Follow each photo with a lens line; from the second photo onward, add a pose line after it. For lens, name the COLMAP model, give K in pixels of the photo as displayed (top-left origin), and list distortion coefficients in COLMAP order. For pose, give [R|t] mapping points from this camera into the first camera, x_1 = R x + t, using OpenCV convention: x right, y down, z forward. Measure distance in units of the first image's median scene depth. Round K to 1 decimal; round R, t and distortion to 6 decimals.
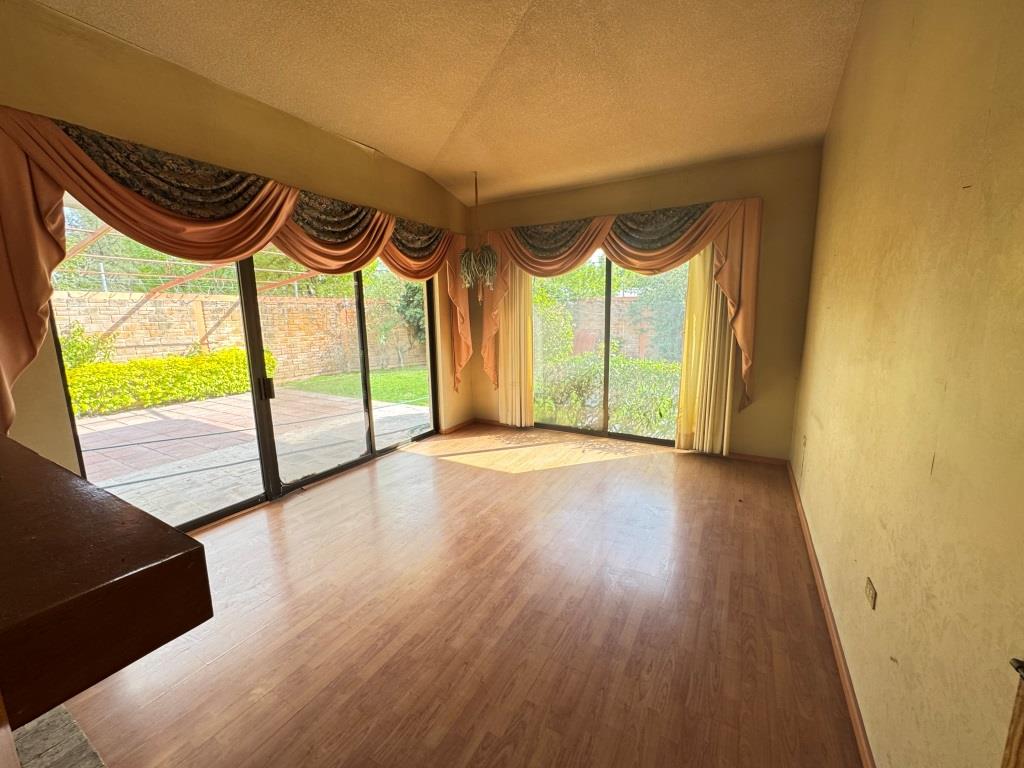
lens RADIAL K [[407.5, 0, 510.8], [0, 407.5, 385.8], [0, 0, 1]] dist [-0.003870, 0.000782]
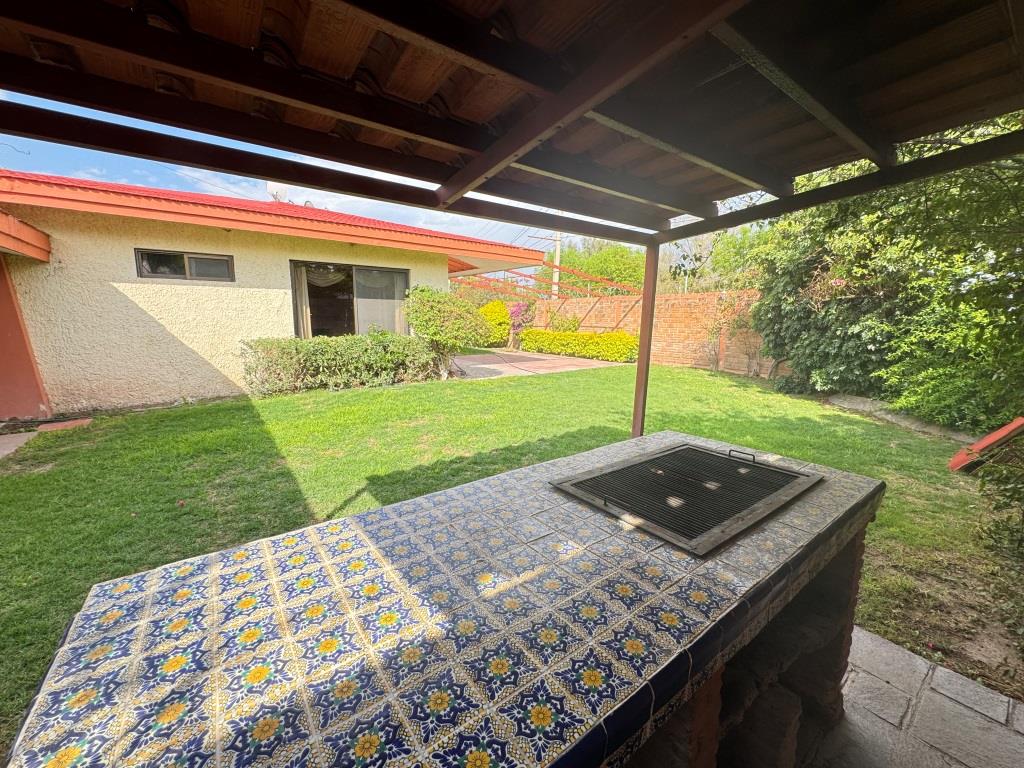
lens RADIAL K [[407.5, 0, 513.2], [0, 407.5, 380.7], [0, 0, 1]] dist [-0.003870, 0.000782]
pose [[-0.394705, 0.152094, -0.906132, 2.068076], [-0.160608, 0.959599, 0.231028, -0.491315], [0.904662, 0.236720, -0.354331, 2.959541]]
